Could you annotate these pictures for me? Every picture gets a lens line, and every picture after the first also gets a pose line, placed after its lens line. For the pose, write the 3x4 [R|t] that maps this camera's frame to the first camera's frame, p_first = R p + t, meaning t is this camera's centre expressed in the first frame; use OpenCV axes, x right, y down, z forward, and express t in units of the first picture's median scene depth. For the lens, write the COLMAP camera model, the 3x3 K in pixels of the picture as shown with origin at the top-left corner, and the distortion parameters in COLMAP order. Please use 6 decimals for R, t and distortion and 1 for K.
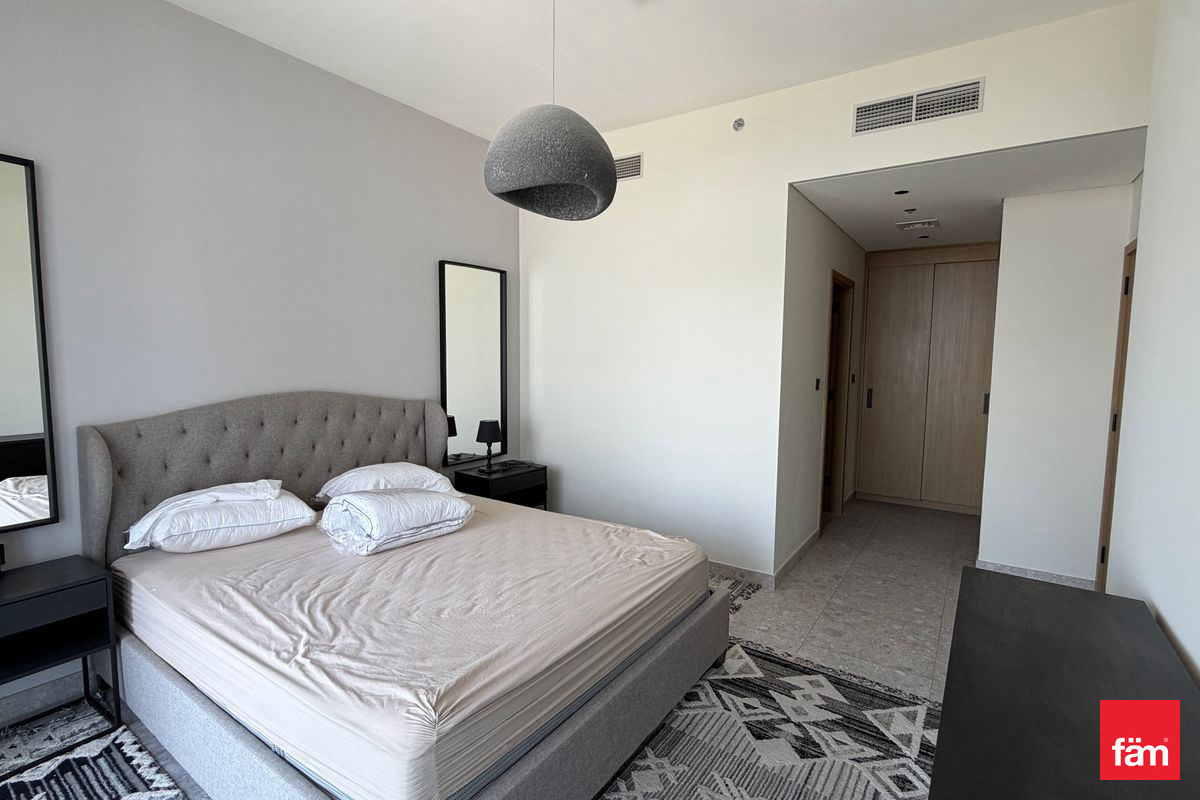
lens RADIAL K [[563.4, 0, 595.4], [0, 563.4, 399.2], [0, 0, 1]] dist [0.000473, 0.001217]
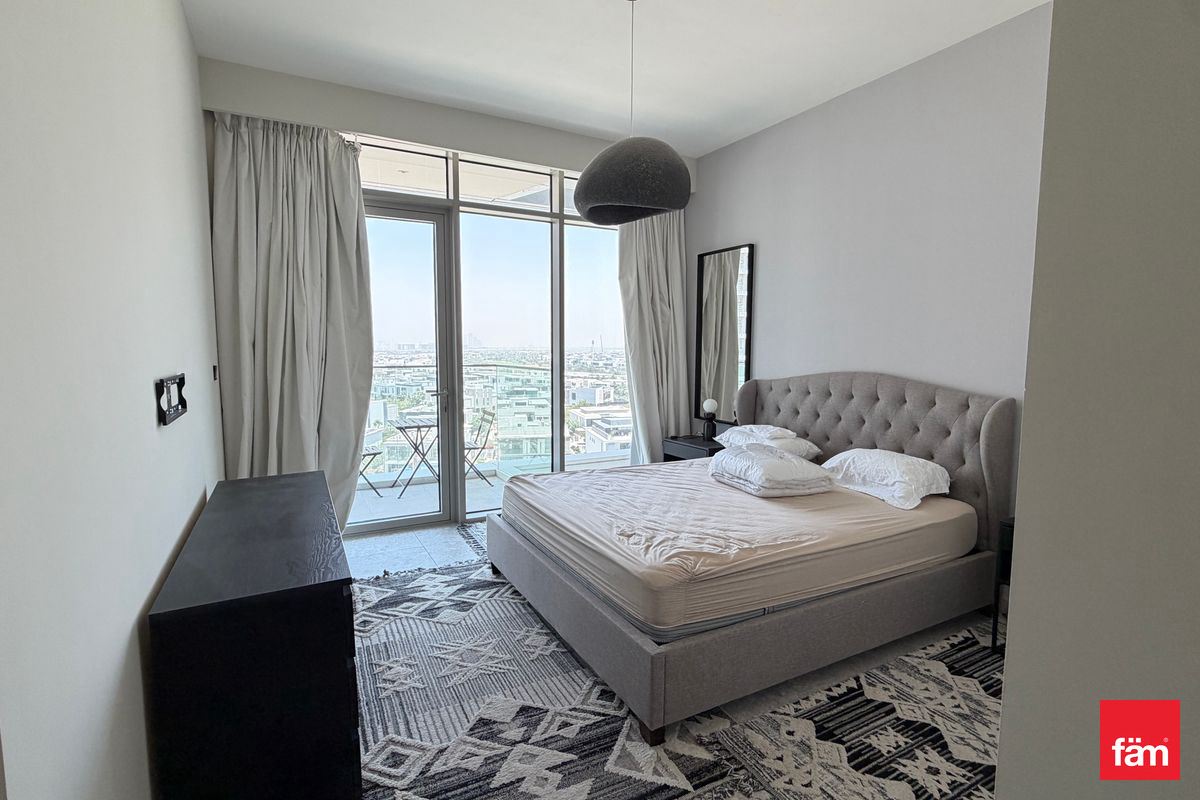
lens RADIAL K [[563.4, 0, 597.9], [0, 563.4, 401.0], [0, 0, 1]] dist [0.000473, 0.001217]
pose [[-0.442768, 0.075285, -0.893470, 1.033253], [-0.084116, 0.988587, 0.124984, -0.073620], [0.892682, 0.130494, -0.431382, 1.405818]]
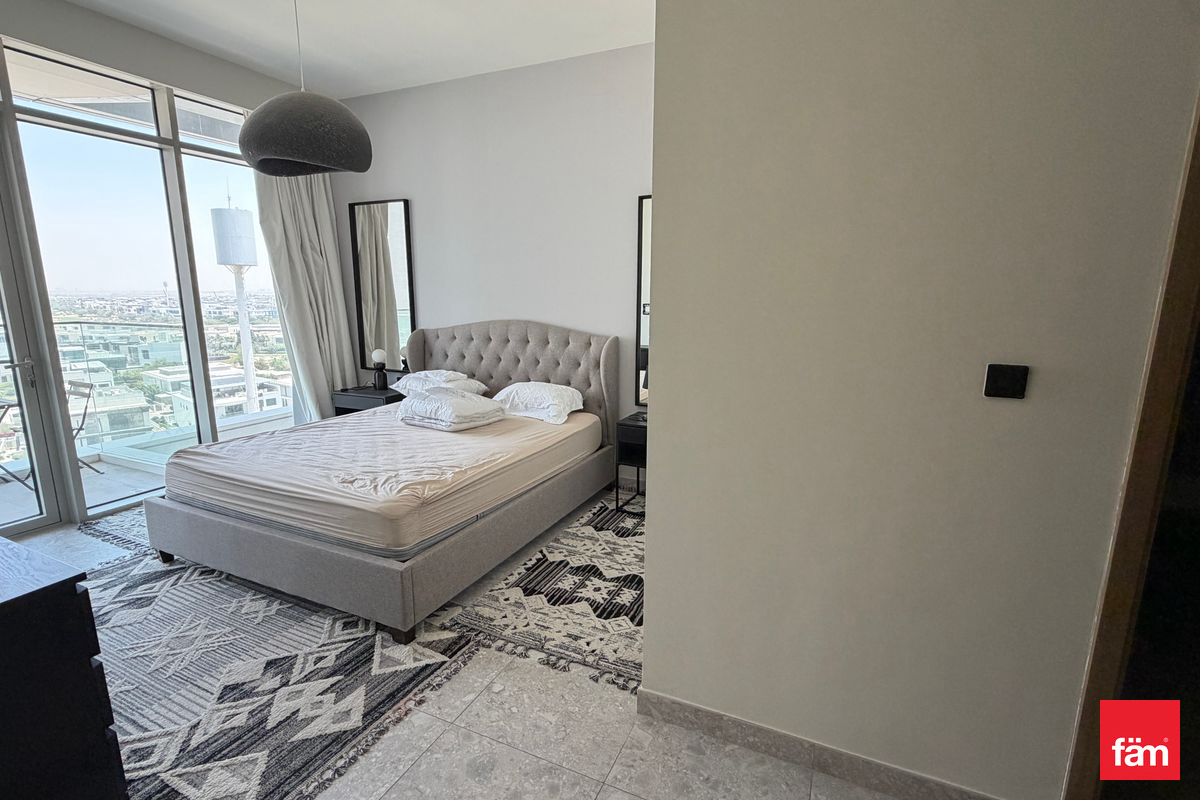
lens RADIAL K [[563.4, 0, 592.5], [0, 563.4, 399.9], [0, 0, 1]] dist [0.000473, 0.001217]
pose [[0.170706, 0.178209, -0.969072, 1.245658], [-0.084759, 0.982518, 0.165751, -0.091859], [0.981670, 0.053842, 0.182827, 1.299003]]
